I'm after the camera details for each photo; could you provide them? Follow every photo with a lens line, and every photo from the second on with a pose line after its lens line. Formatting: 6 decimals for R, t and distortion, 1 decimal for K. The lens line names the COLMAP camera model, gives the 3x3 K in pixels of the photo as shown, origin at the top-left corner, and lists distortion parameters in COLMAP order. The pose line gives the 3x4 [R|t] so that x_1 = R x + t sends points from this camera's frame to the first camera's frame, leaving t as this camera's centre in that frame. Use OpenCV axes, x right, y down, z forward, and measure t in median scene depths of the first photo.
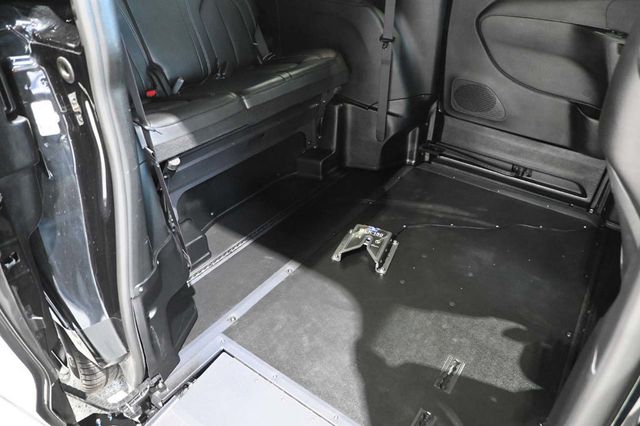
lens RADIAL K [[443.9, 0, 320.0], [0, 443.9, 213.0], [0, 0, 1]] dist [0.000153, 0.000551]
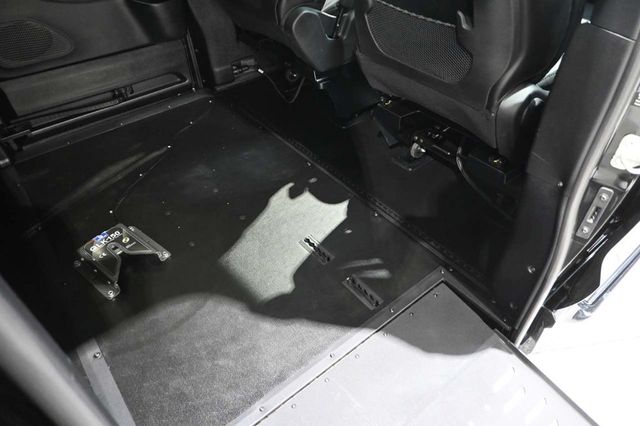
lens RADIAL K [[443.9, 0, 320.0], [0, 443.9, 213.0], [0, 0, 1]] dist [0.000153, 0.000551]
pose [[0.261815, -0.667126, 0.697421, -0.261628], [0.556657, 0.694699, 0.455550, -0.119651], [-0.788407, 0.268954, 0.553243, 0.254197]]
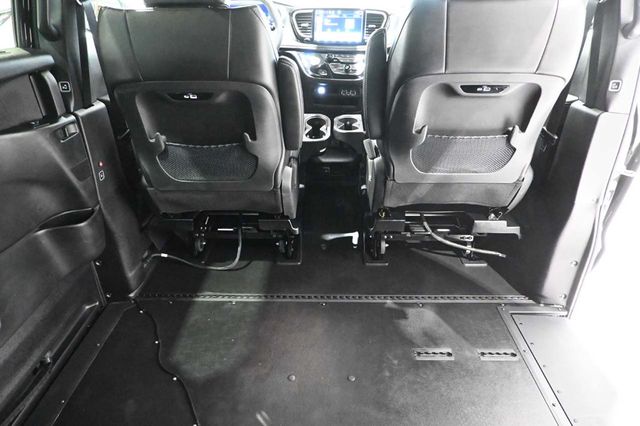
lens RADIAL K [[443.9, 0, 320.0], [0, 443.9, 213.0], [0, 0, 1]] dist [0.000153, 0.000551]
pose [[-0.575910, -0.387983, 0.719581, -0.139089], [0.449980, 0.584429, 0.675249, -0.492761], [-0.682529, 0.712679, -0.161994, 0.749448]]
